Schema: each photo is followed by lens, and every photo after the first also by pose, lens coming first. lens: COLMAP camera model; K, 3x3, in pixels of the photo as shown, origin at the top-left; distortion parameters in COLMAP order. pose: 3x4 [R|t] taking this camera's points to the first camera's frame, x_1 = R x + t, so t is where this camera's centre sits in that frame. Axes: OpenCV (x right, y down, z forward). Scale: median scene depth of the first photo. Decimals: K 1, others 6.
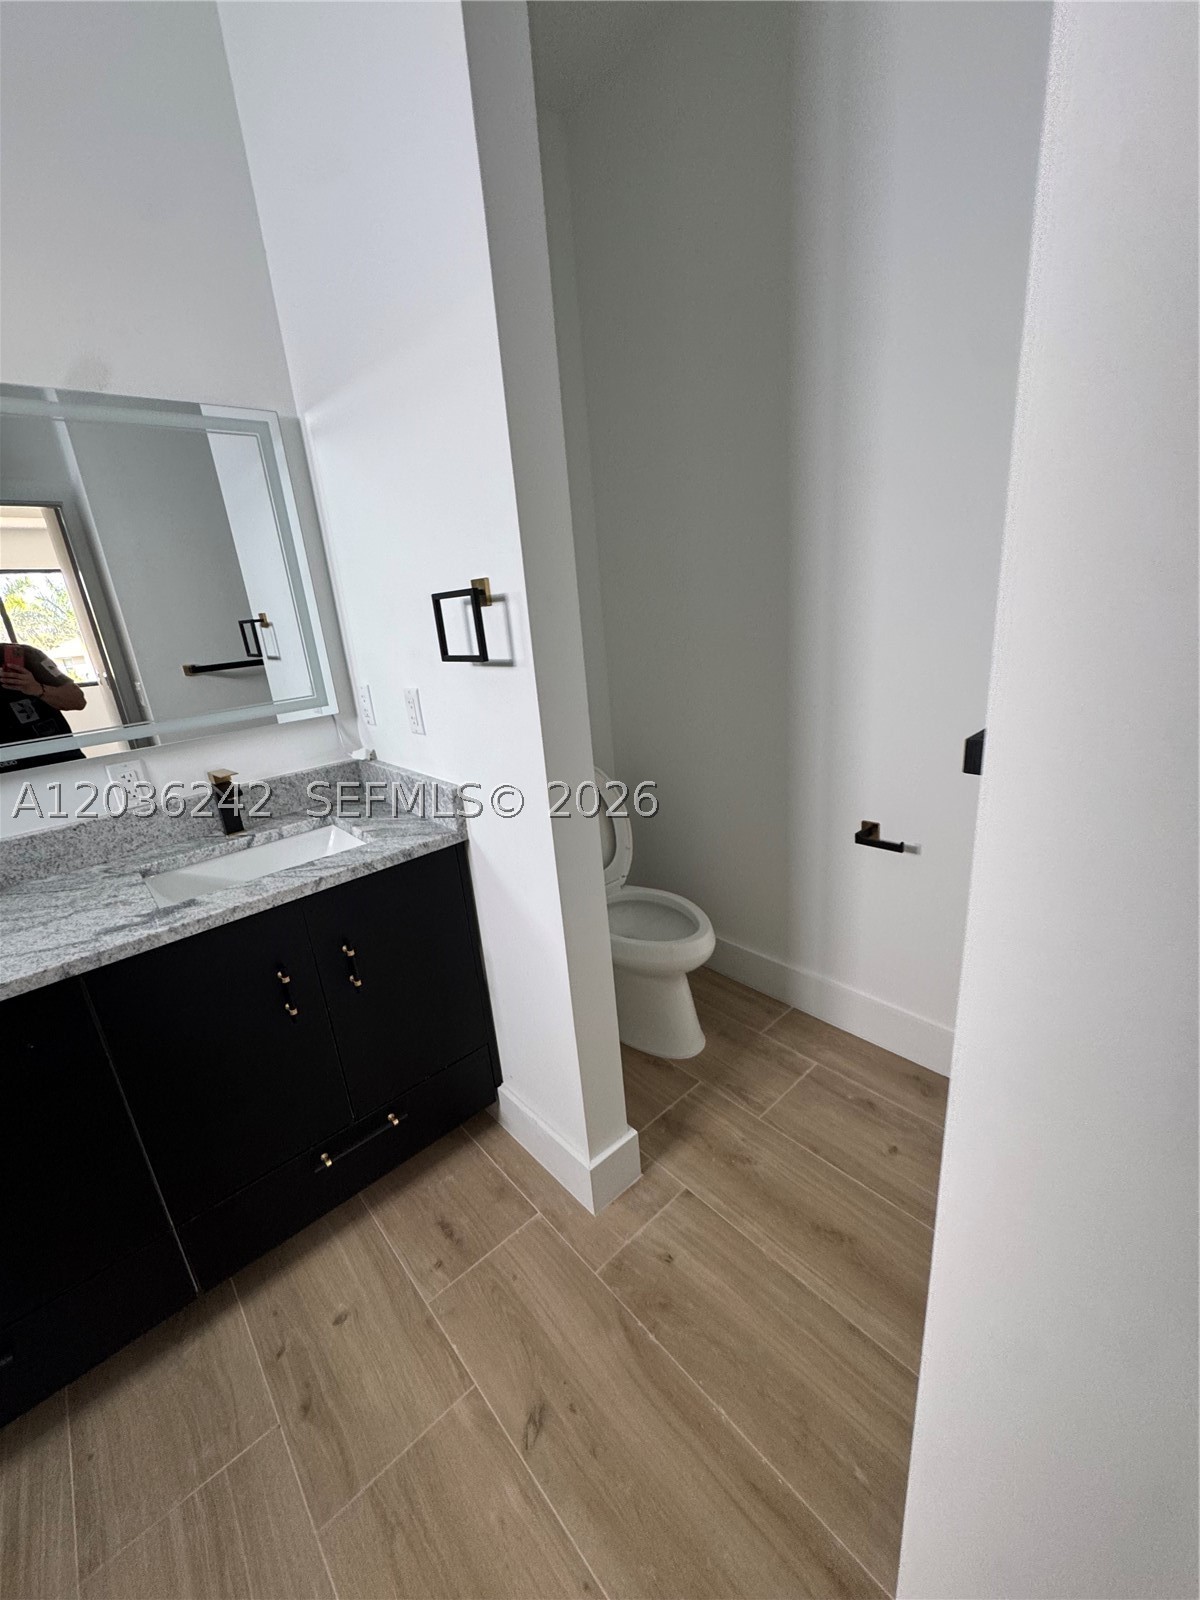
lens RADIAL K [[534.5, 0, 602.1], [0, 534.5, 792.4], [0, 0, 1]] dist [-0.000818, 0.000053]
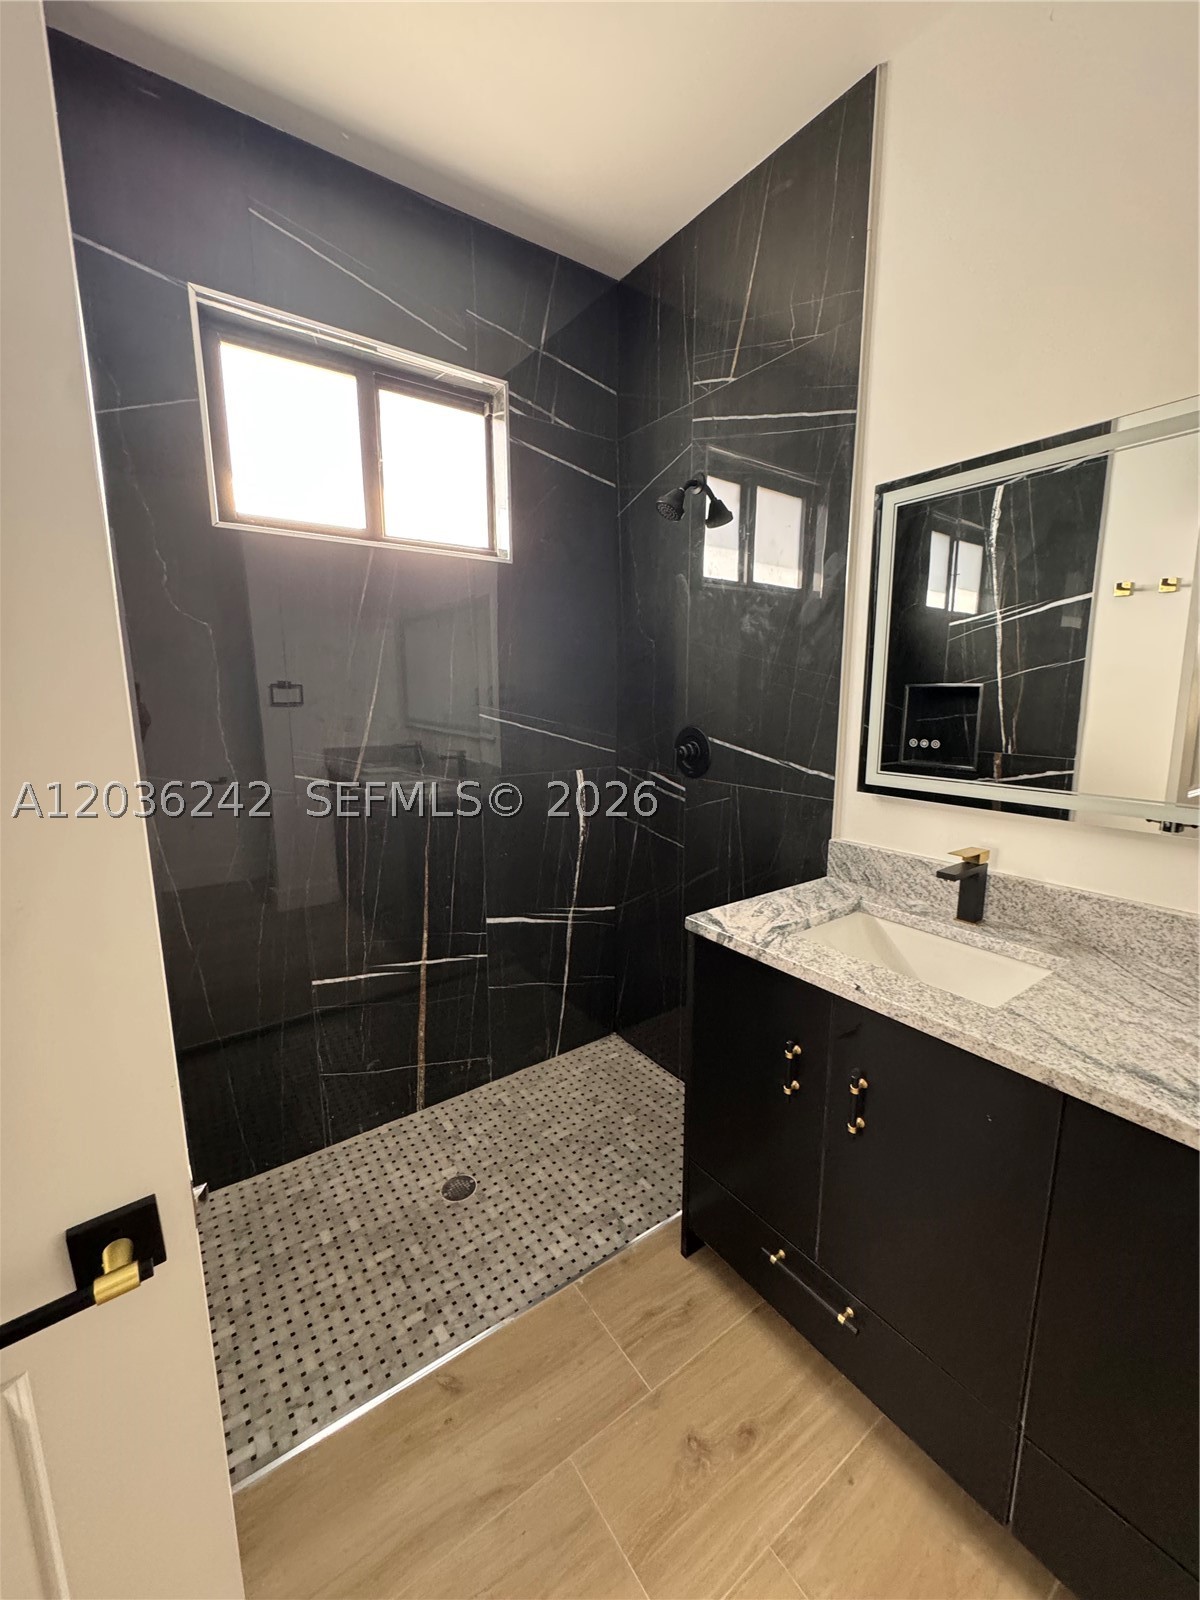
lens RADIAL K [[638.5, 0, 602.3], [0, 638.5, 796.6], [0, 0, 1]] dist [-0.000705, 0.000055]
pose [[-0.149313, 0.230688, -0.961503, -0.056956], [-0.320914, 0.908460, 0.267797, -0.080179], [0.935265, 0.348545, -0.061614, 0.228320]]
